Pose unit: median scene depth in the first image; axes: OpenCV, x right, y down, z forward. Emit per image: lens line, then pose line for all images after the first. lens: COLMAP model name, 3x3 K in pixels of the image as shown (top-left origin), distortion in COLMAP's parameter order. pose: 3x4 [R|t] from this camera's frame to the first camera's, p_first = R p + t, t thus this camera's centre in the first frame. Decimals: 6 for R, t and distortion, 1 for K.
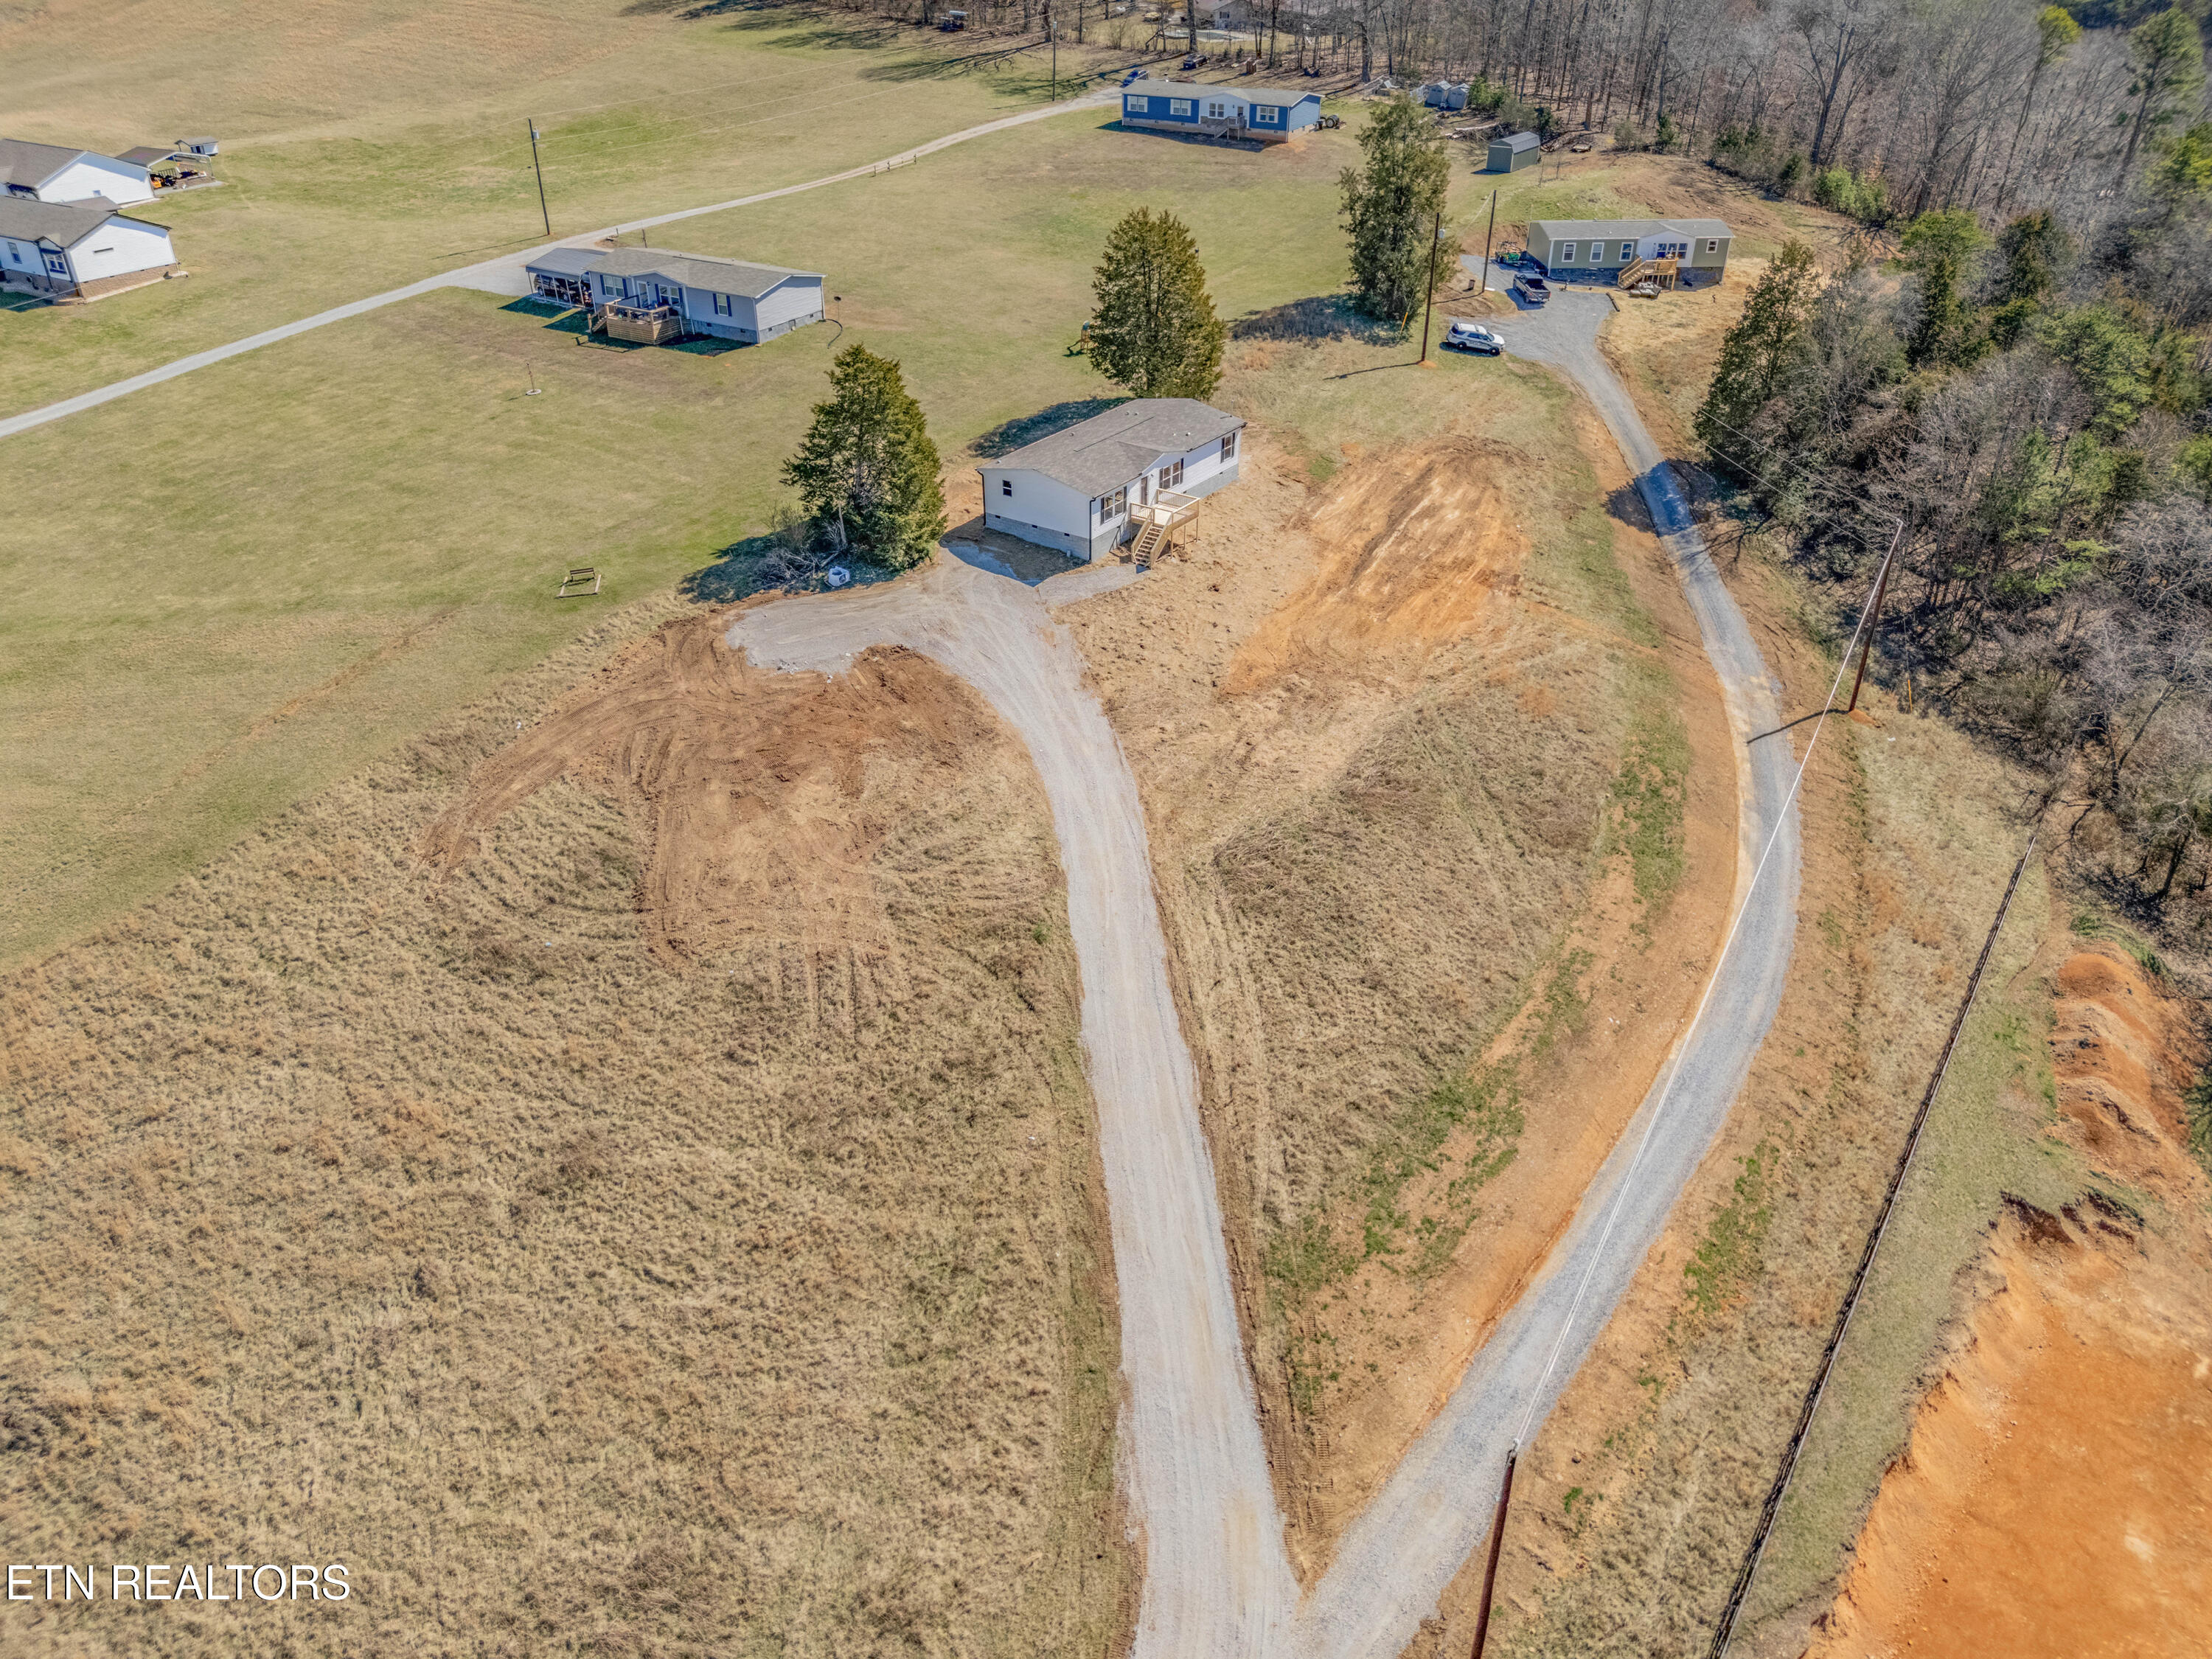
lens RADIAL K [[1649.6, 0, 1122.0], [0, 1649.6, 842.2], [0, 0, 1]] dist [0.036267, -0.020026]
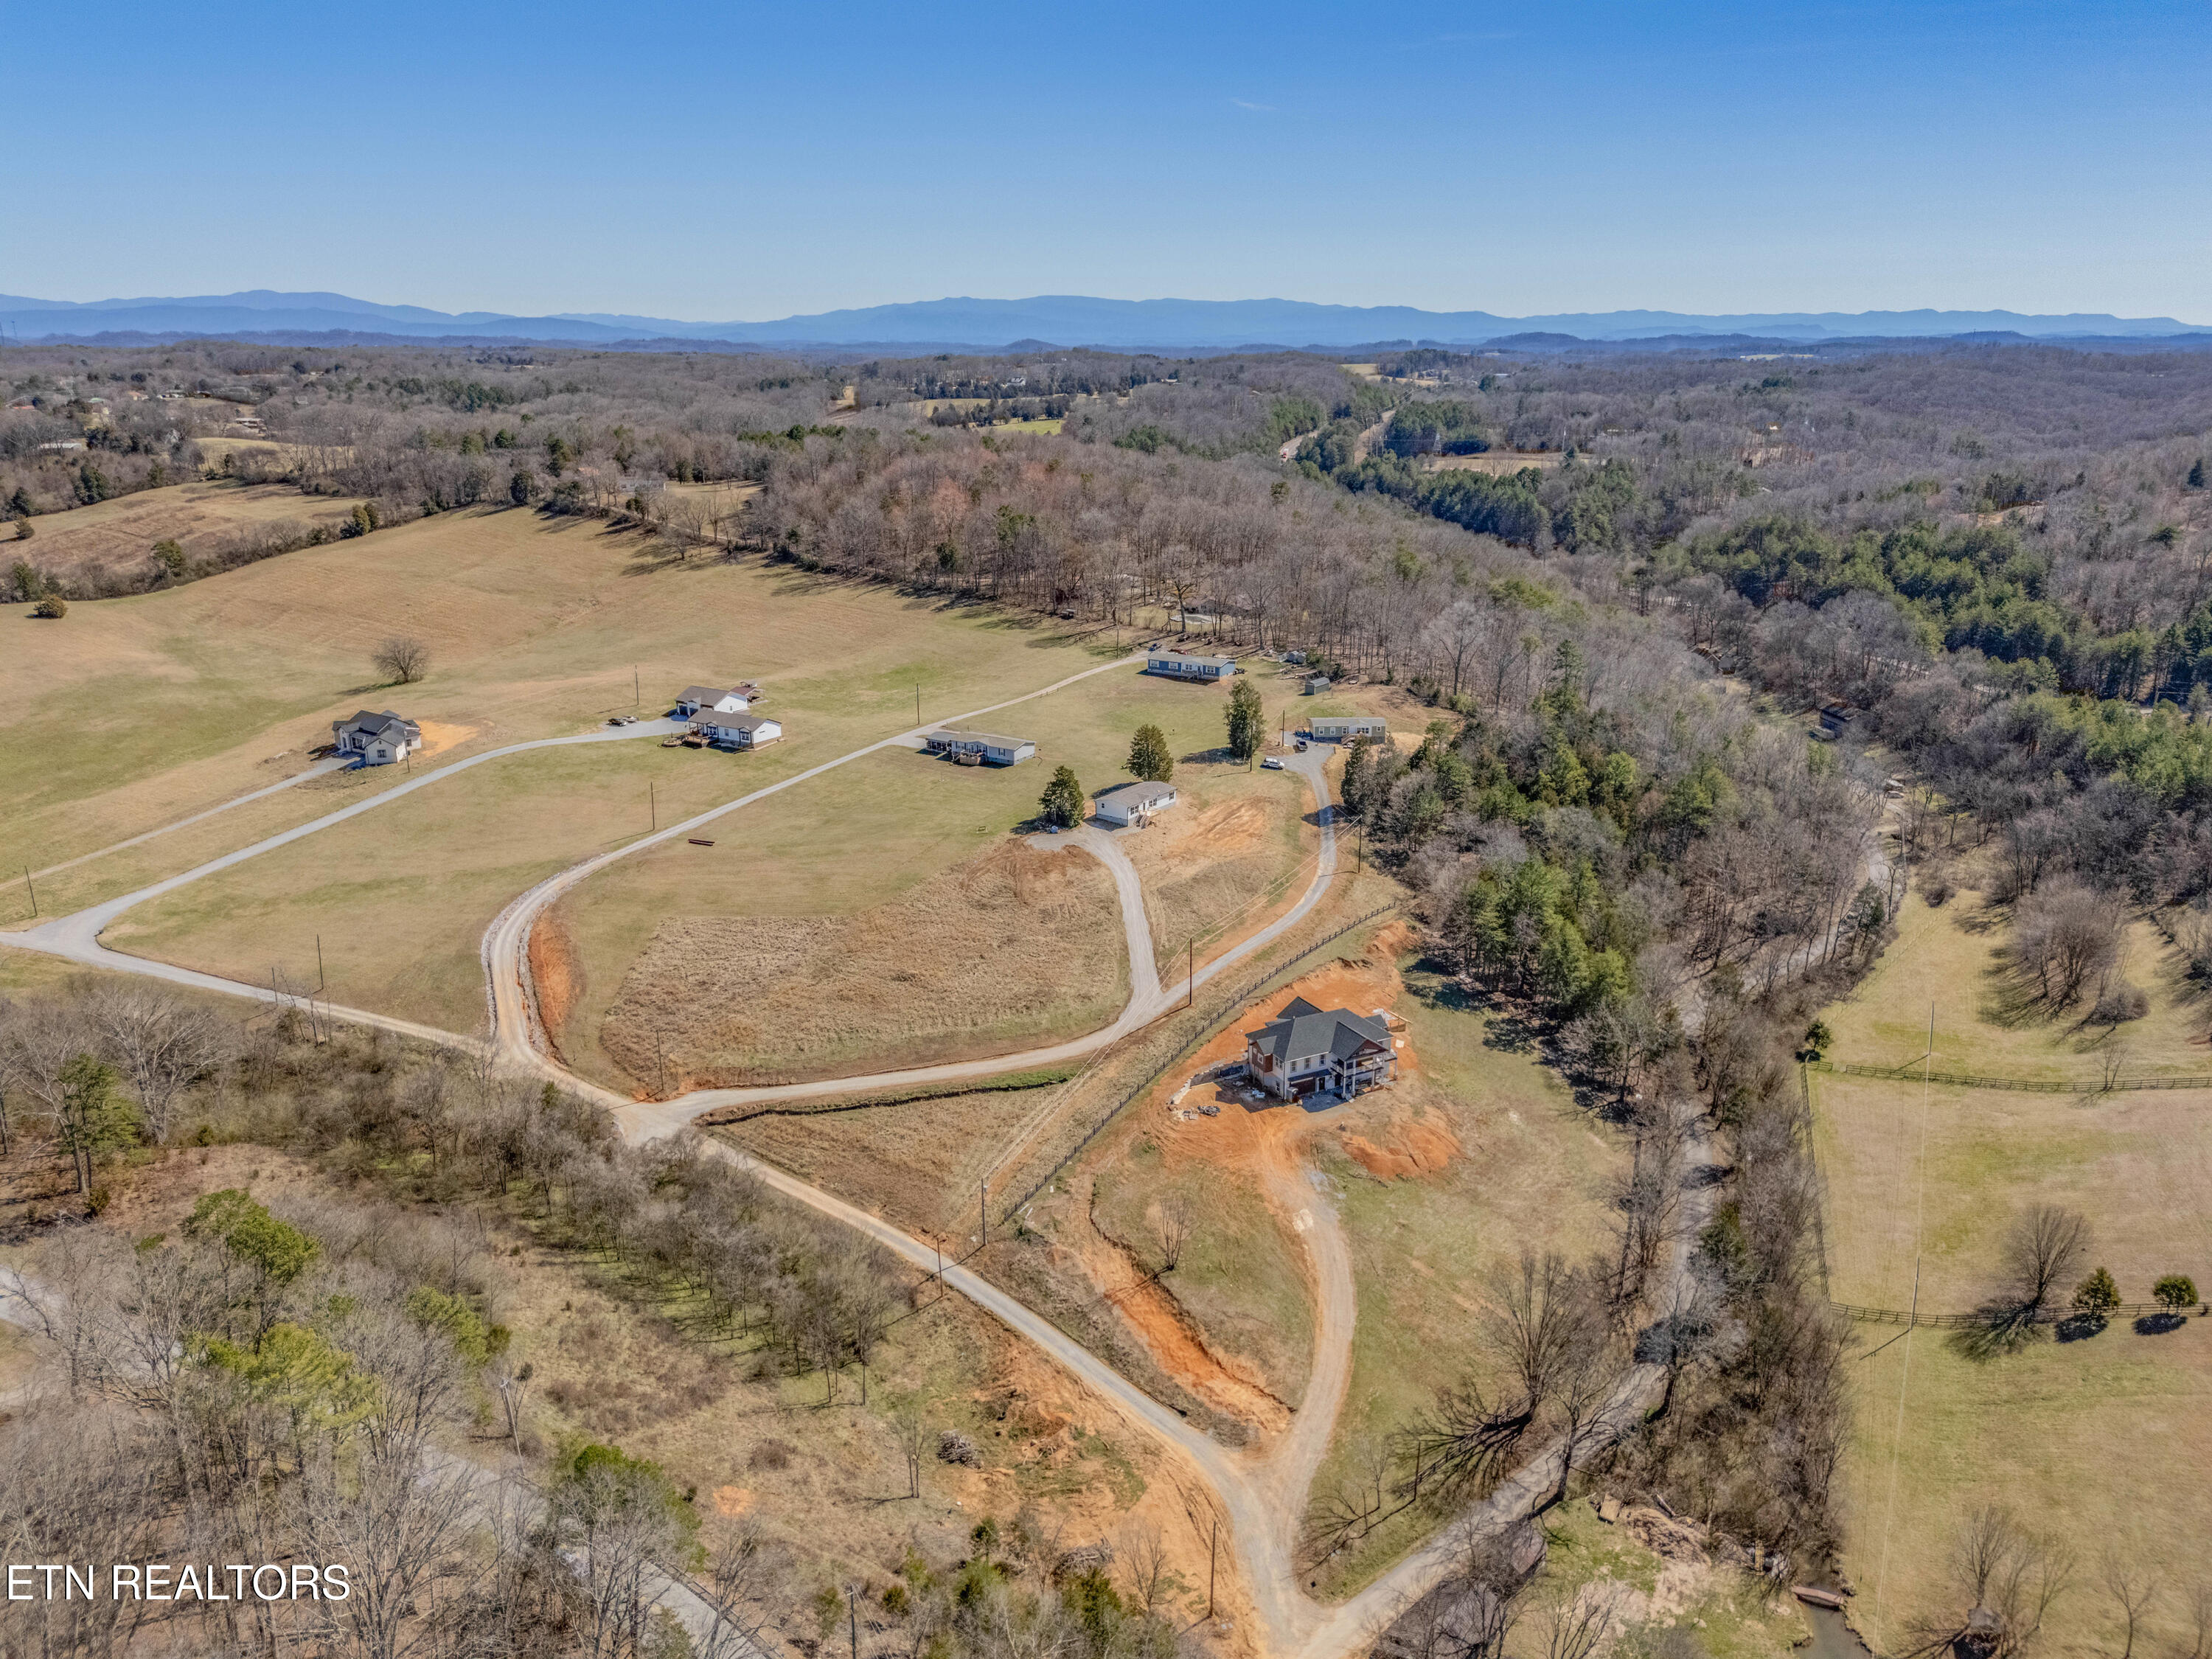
lens RADIAL K [[1649.6, 0, 1104.1], [0, 1649.6, 828.8], [0, 0, 1]] dist [0.036267, -0.020026]
pose [[0.999074, 0.004332, -0.042813, 0.061069], [-0.014928, 0.968023, -0.250417, 0.538816], [0.040359, 0.250824, 0.967191, -1.792576]]
